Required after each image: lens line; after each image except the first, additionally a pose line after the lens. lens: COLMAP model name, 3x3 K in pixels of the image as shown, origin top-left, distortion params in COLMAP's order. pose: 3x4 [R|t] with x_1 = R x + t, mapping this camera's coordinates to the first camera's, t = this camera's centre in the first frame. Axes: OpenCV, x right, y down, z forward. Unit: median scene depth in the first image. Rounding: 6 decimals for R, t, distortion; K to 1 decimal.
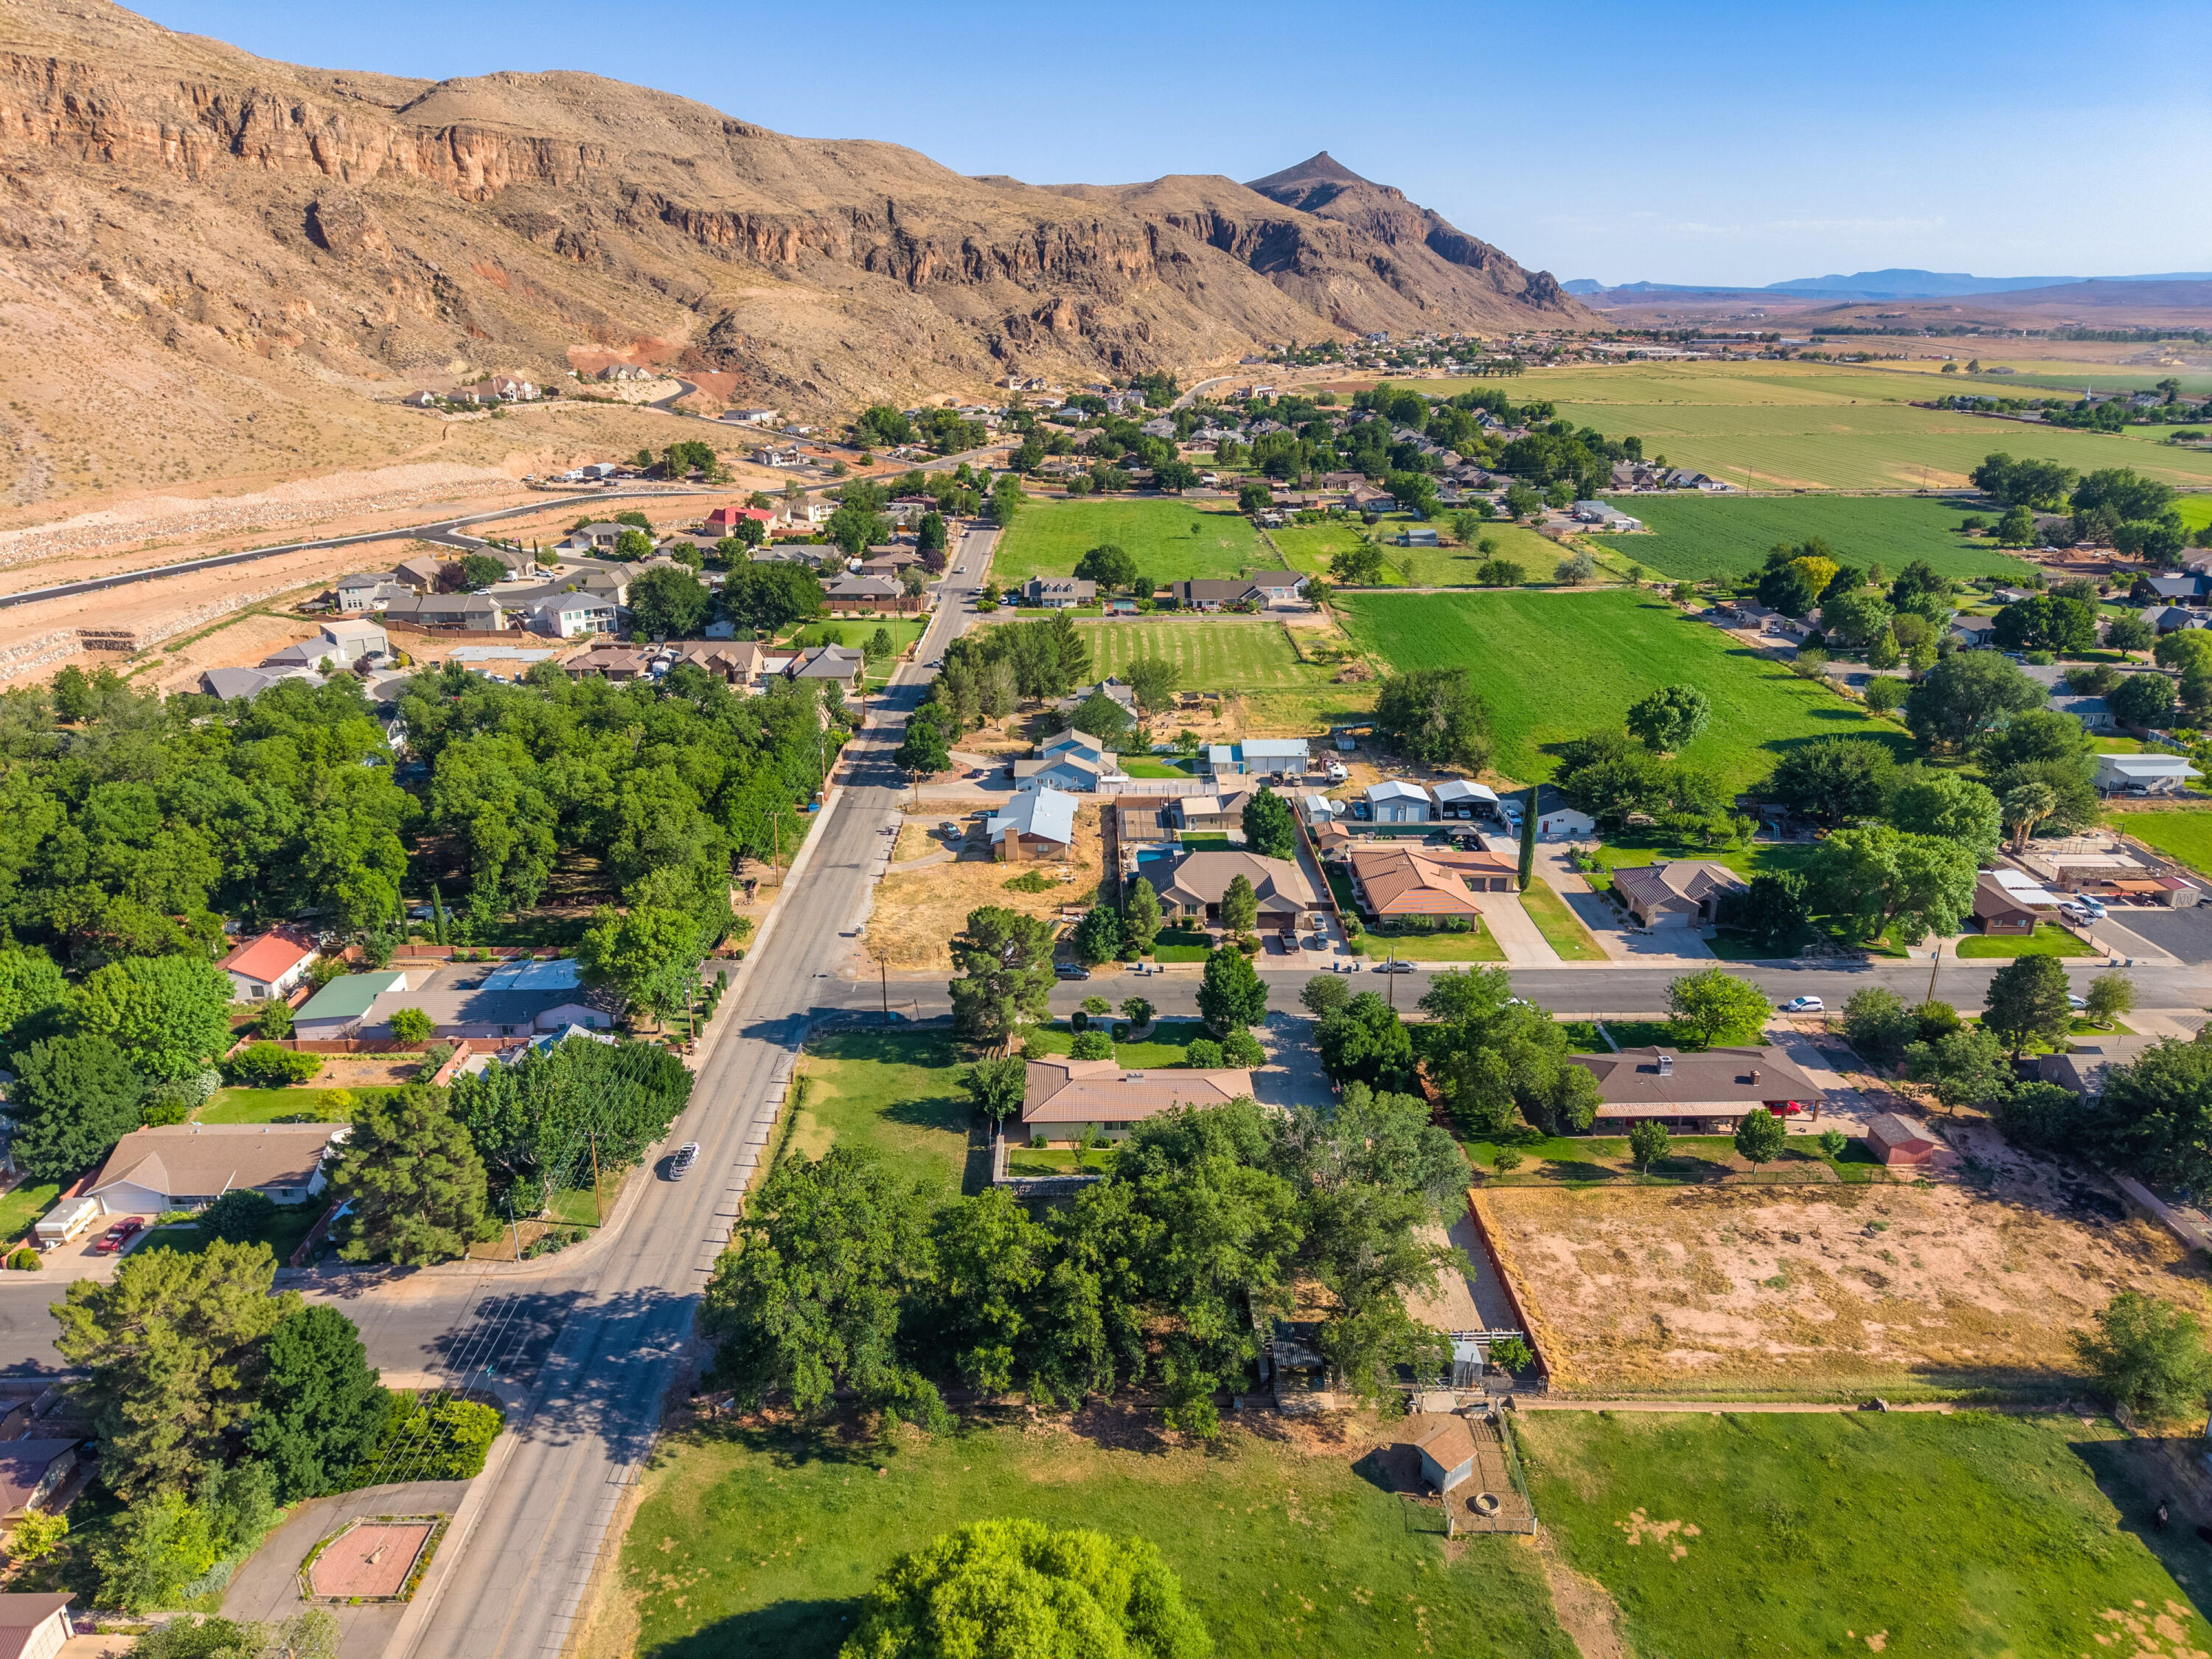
lens RADIAL K [[1476.3, 0, 1104.4], [0, 1476.3, 835.5], [0, 0, 1]] dist [0.025389, -0.022512]
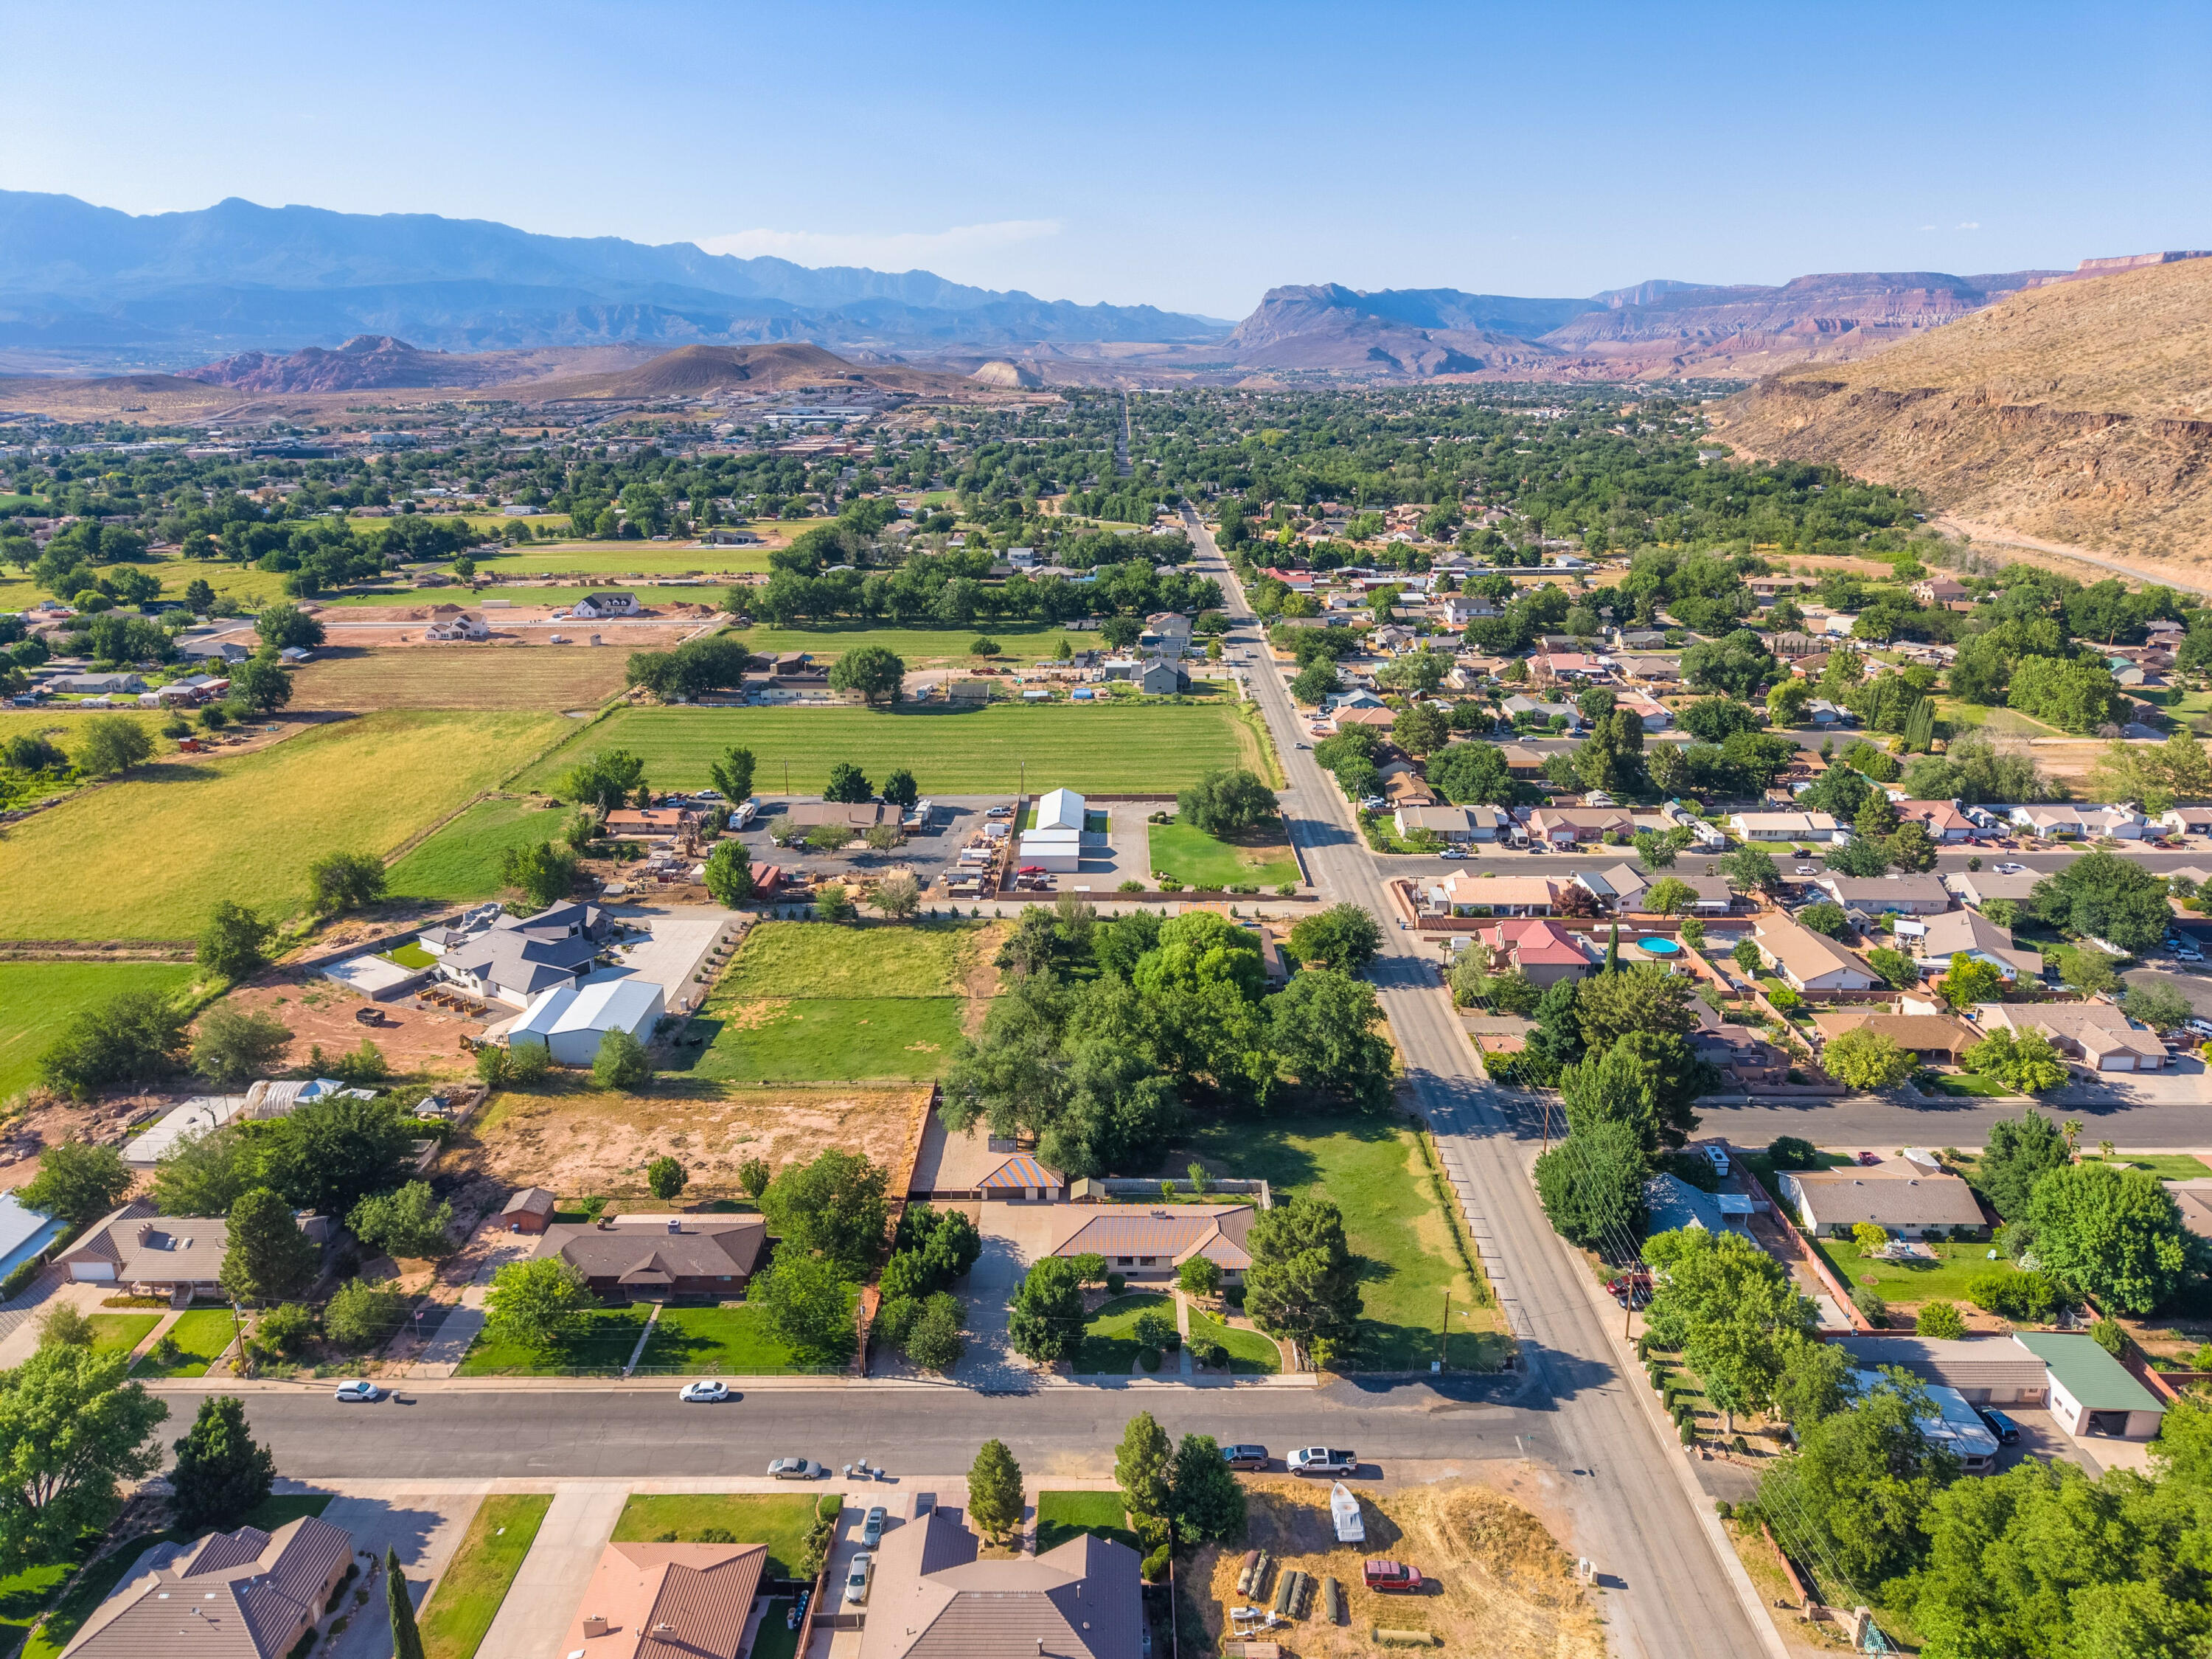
lens RADIAL K [[1476.3, 0, 1104.2], [0, 1476.3, 824.2], [0, 0, 1]] dist [0.025389, -0.022512]
pose [[-0.999726, -0.003591, 0.023145, 0.023429], [0.011144, 0.796234, 0.604886, -0.480179], [-0.020601, 0.604978, -0.795976, 1.090983]]
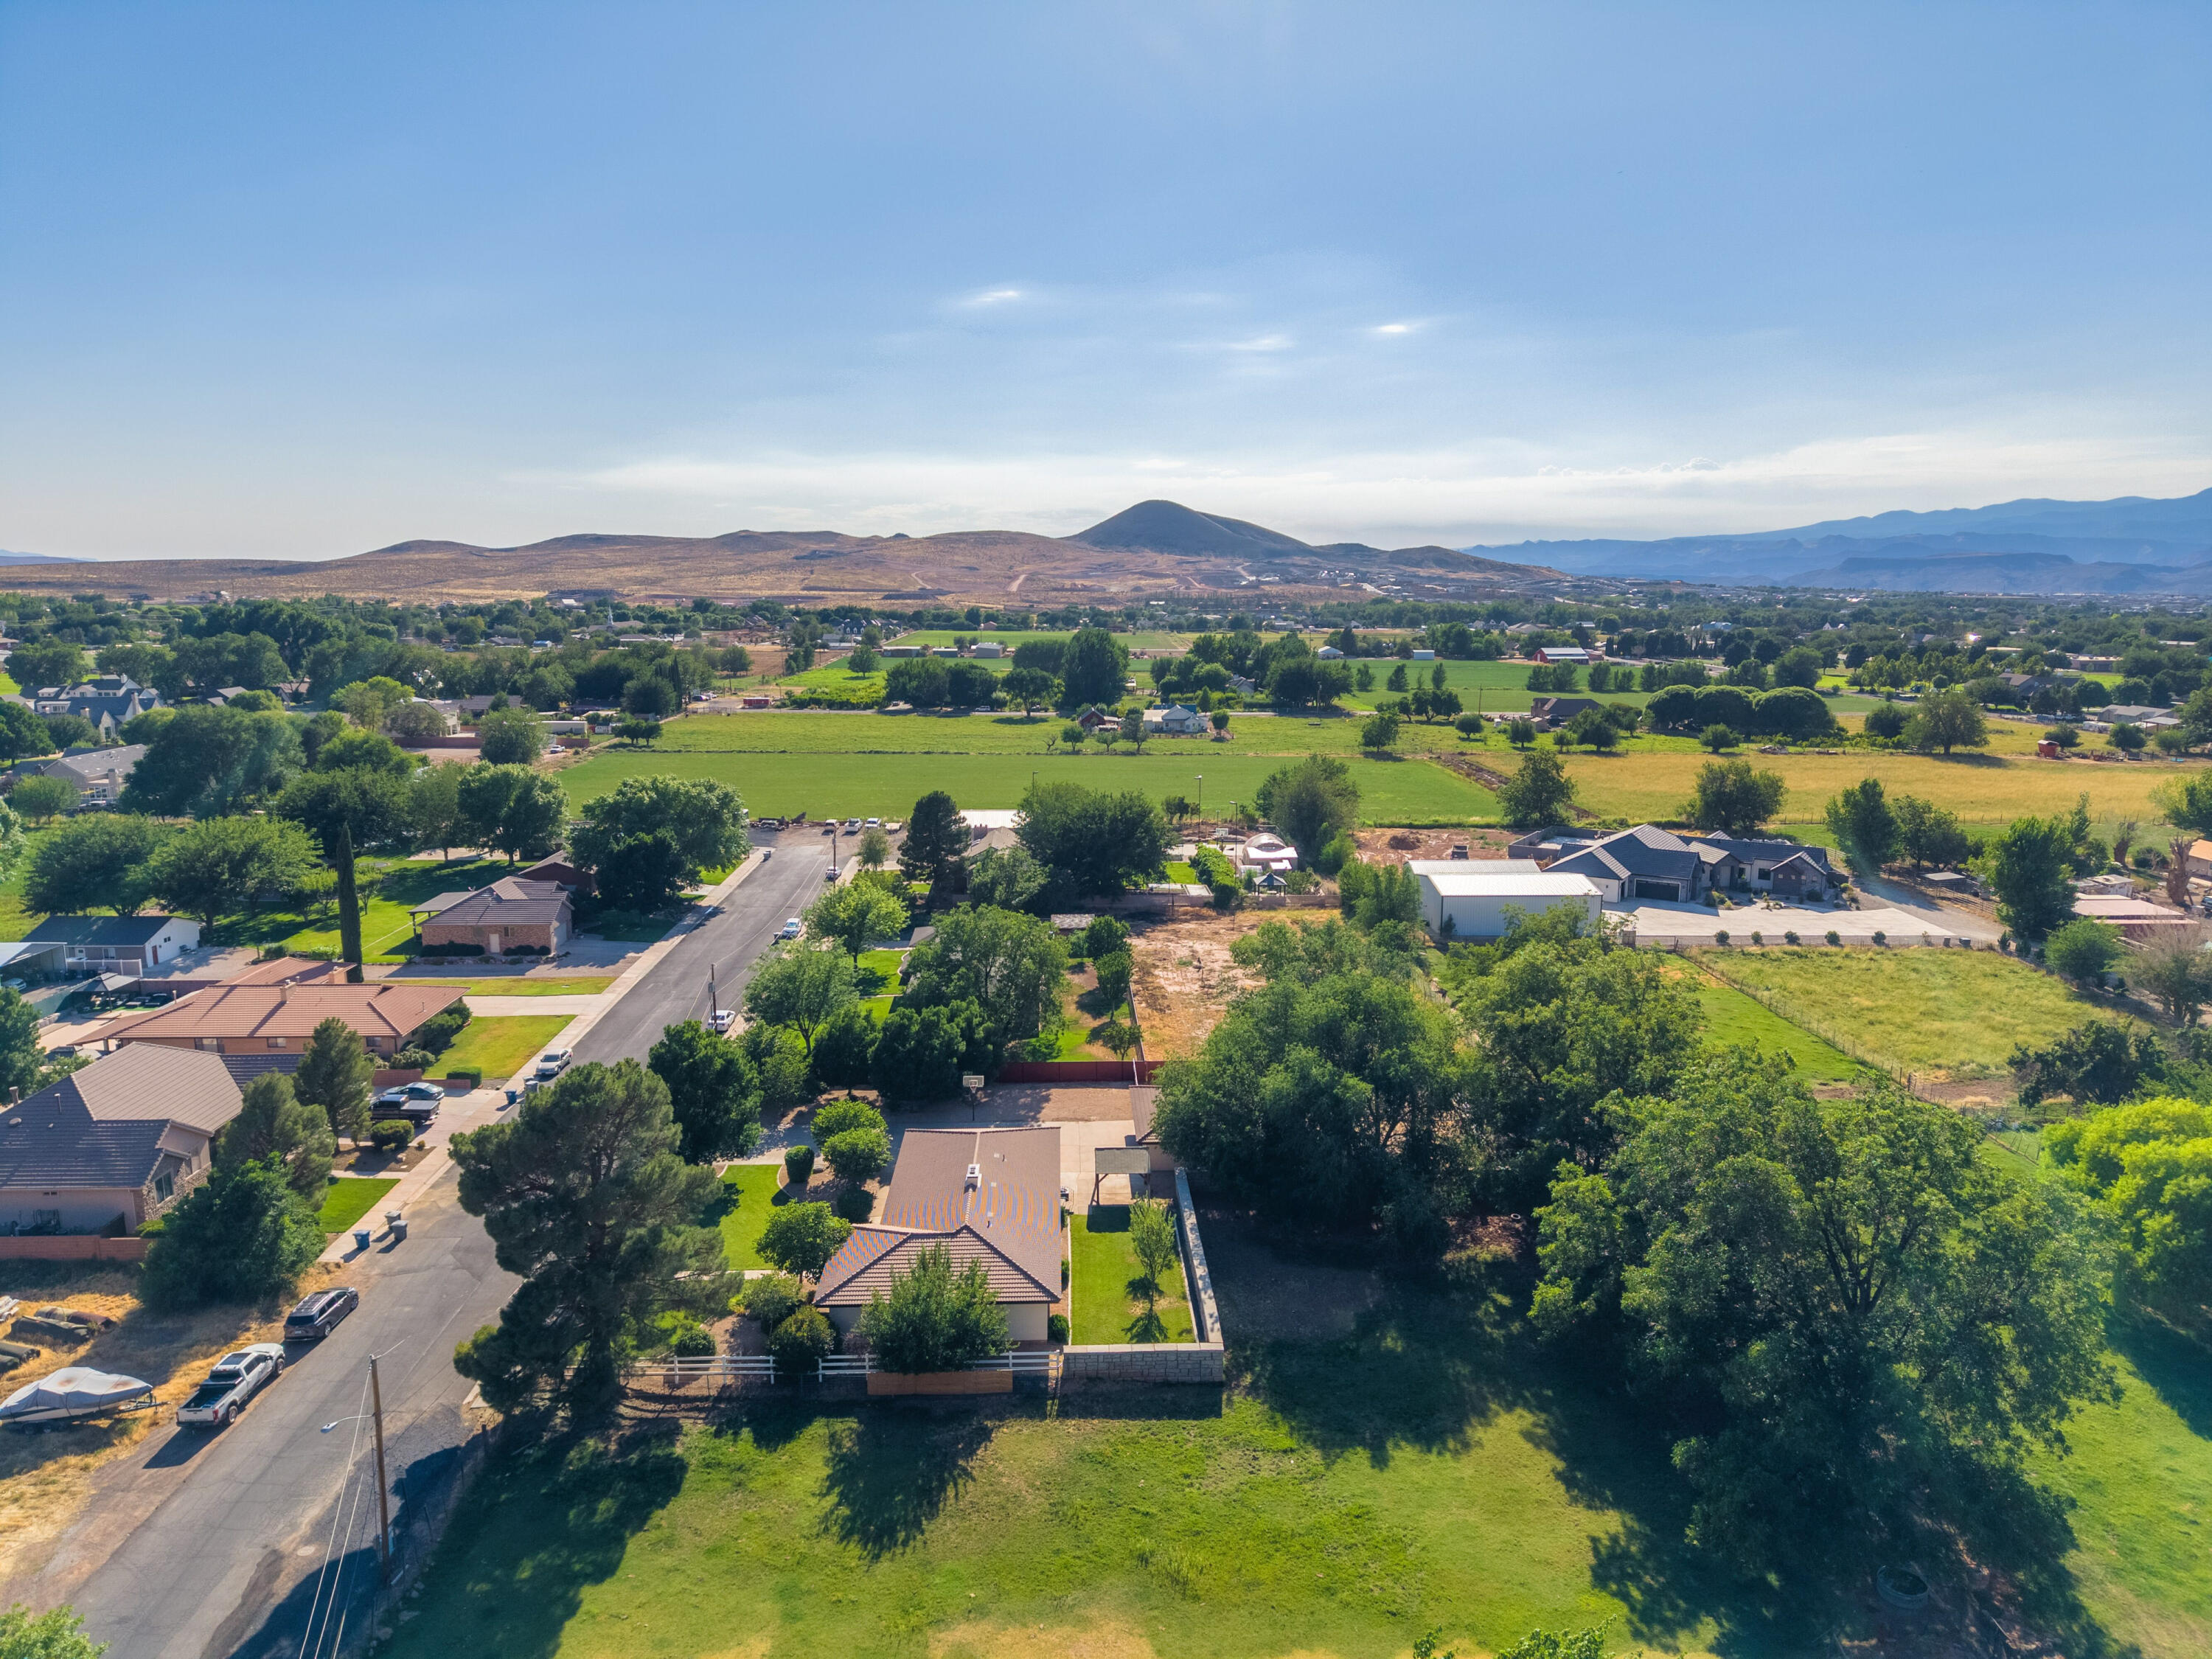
lens RADIAL K [[1476.3, 0, 1104.4], [0, 1476.3, 830.7], [0, 0, 1]] dist [0.025389, -0.022512]
pose [[-0.018364, -0.167402, 0.985718, -0.331922], [0.335710, 0.927616, 0.163789, -0.022731], [-0.941786, 0.333923, 0.039164, 0.561519]]
